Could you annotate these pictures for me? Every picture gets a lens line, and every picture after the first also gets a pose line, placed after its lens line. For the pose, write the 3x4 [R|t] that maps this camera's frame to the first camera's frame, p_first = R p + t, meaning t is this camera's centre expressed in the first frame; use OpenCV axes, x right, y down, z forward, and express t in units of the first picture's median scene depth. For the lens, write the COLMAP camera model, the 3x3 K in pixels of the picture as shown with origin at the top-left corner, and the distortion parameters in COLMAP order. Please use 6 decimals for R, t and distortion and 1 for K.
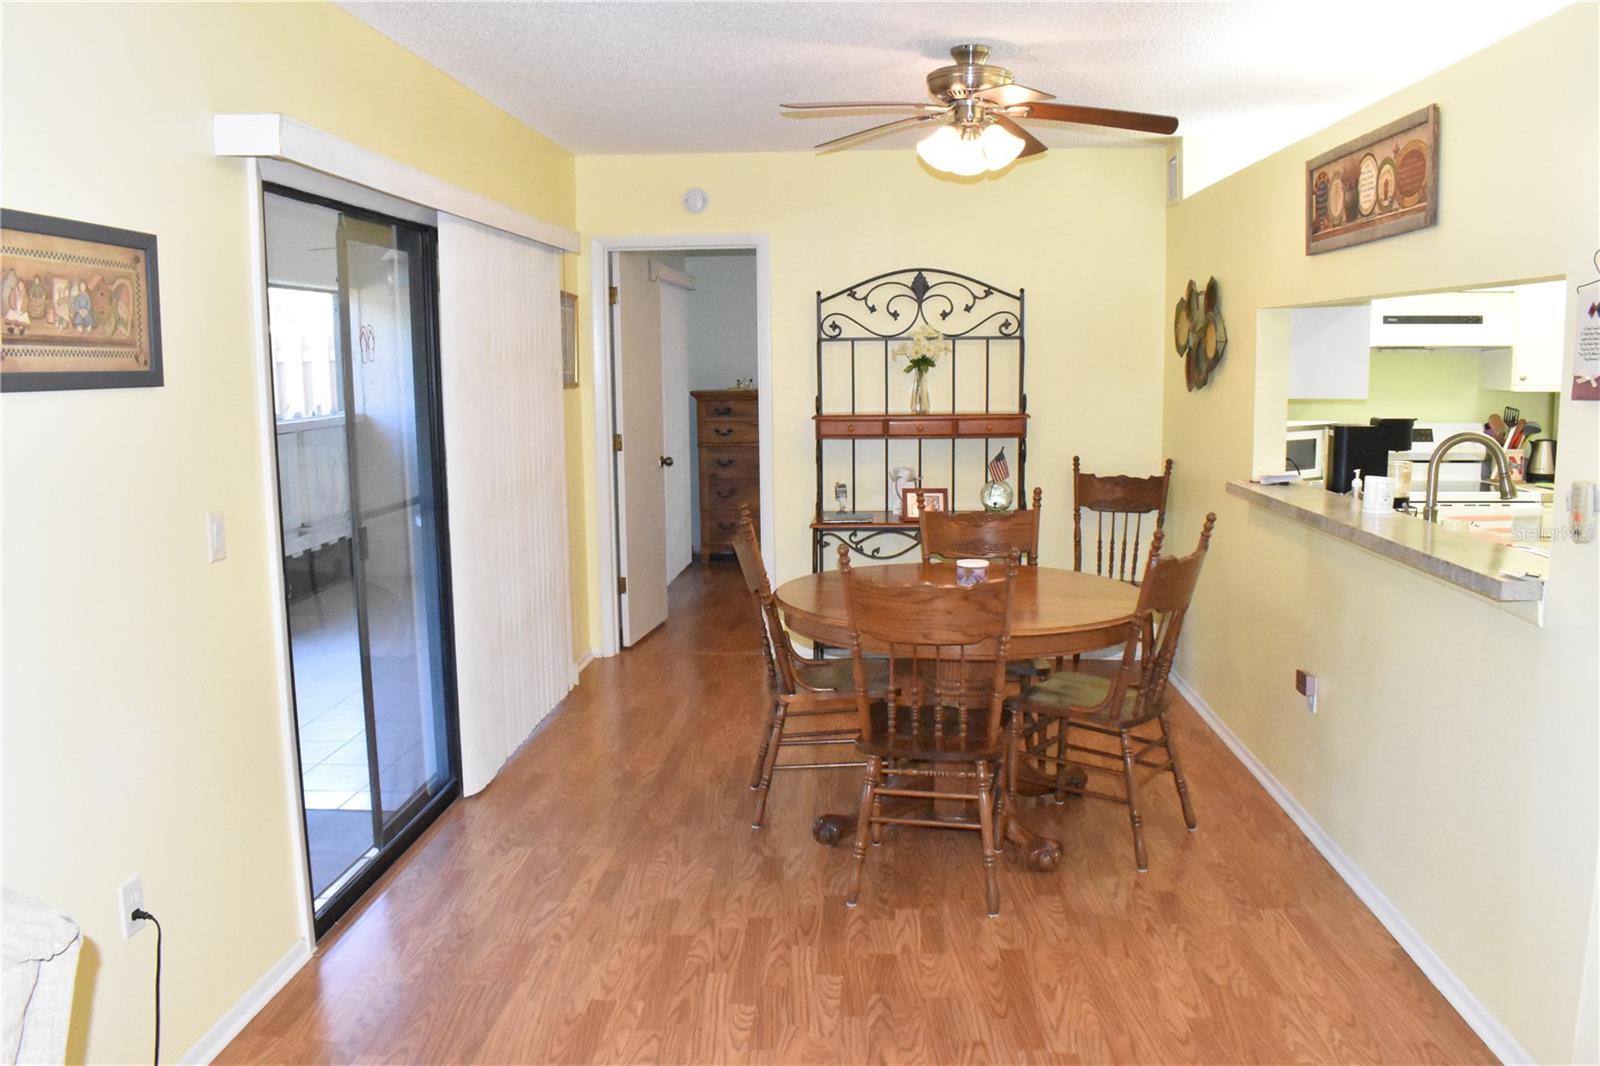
lens RADIAL K [[1248.8, 0, 800.0], [0, 1248.8, 533.0], [0, 0, 1]] dist [-0.099962, 0.019158]
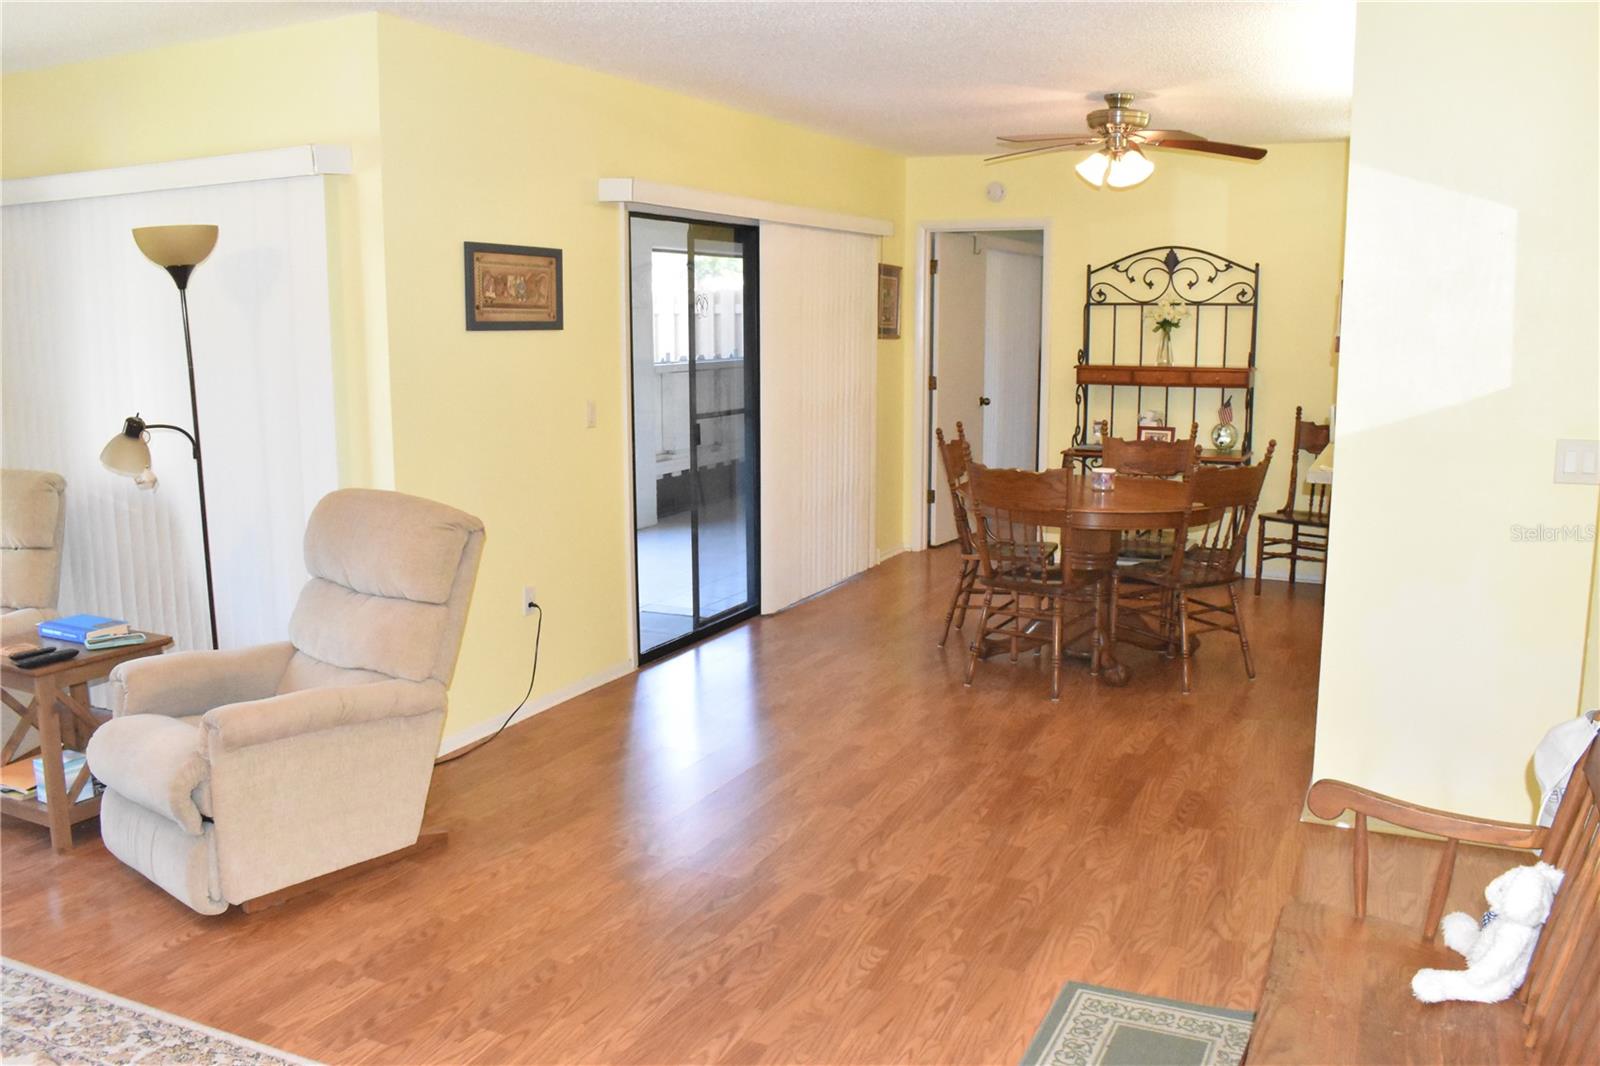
lens RADIAL K [[1324.0, 0, 800.0], [0, 1324.0, 533.0], [0, 0, 1]] dist [-0.098567, 0.003714]
pose [[0.927746, 0.070010, -0.366588, 0.249678], [-0.060351, 0.997463, 0.037760, 0.040112], [0.368301, -0.012908, 0.929617, -0.325827]]
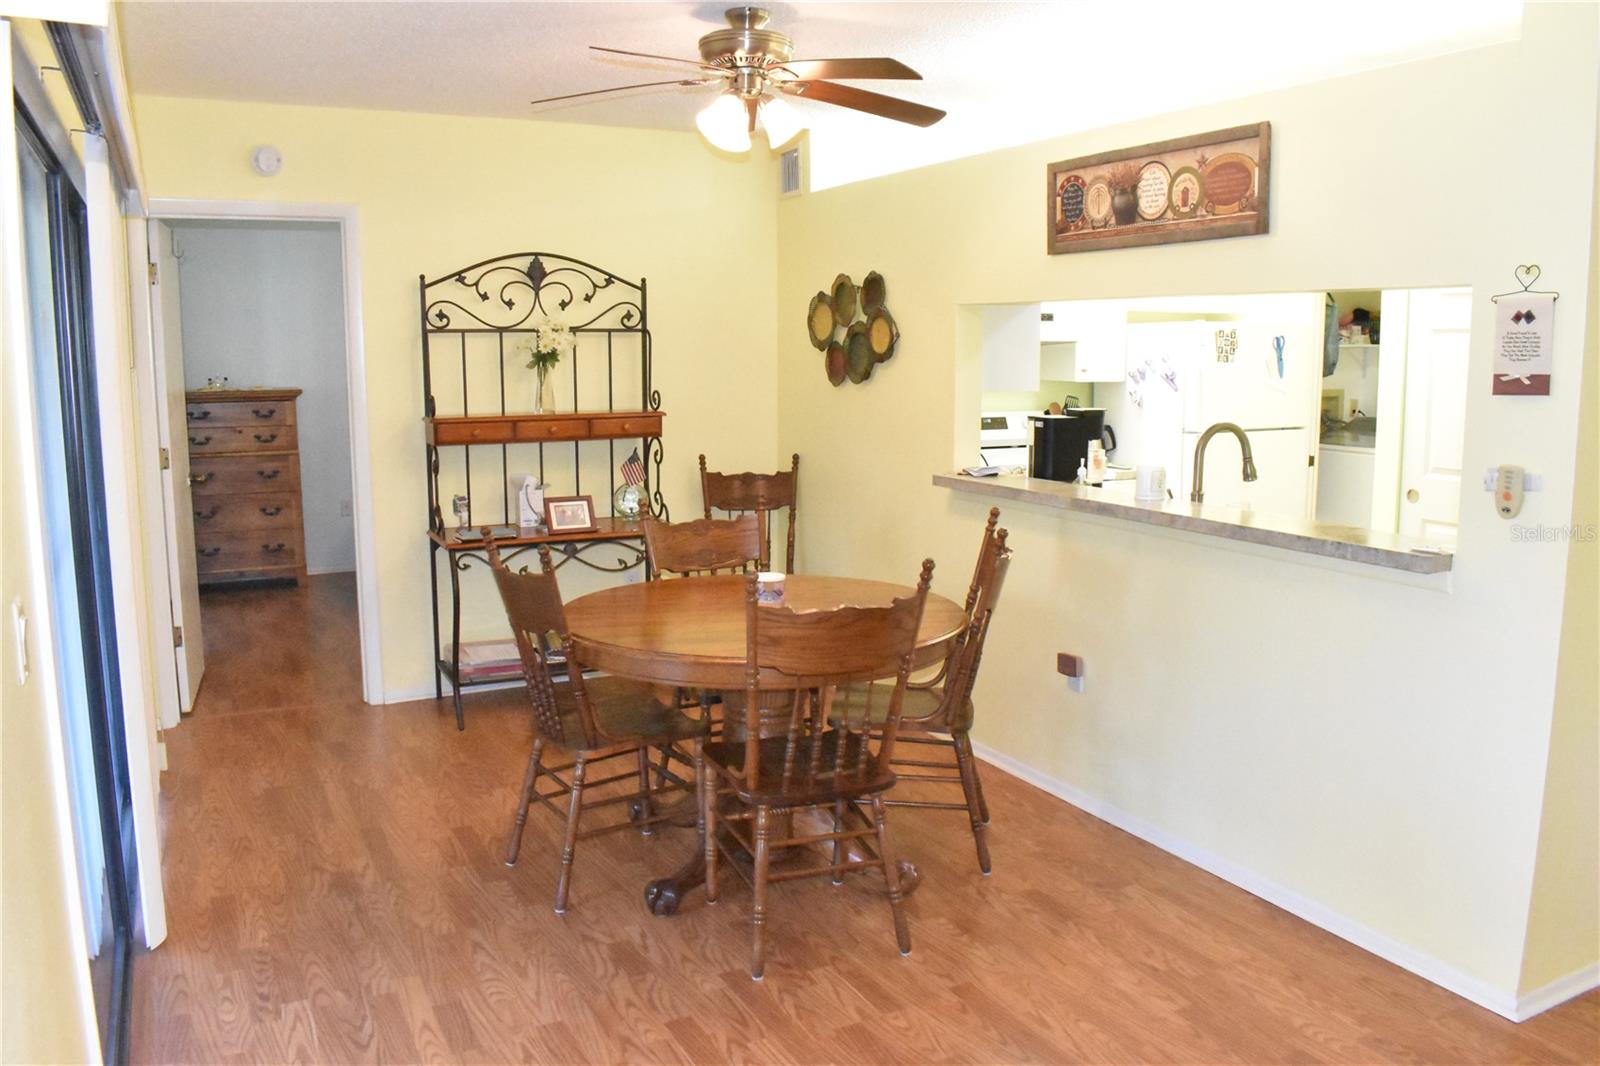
lens RADIAL K [[1248.8, 0, 800.0], [0, 1248.8, 533.0], [0, 0, 1]] dist [-0.099962, 0.019158]
pose [[0.860622, -0.064916, 0.505090, -0.206784], [0.062398, 0.997811, 0.021923, -0.018234], [-0.505407, 0.012649, 0.862788, 0.134299]]
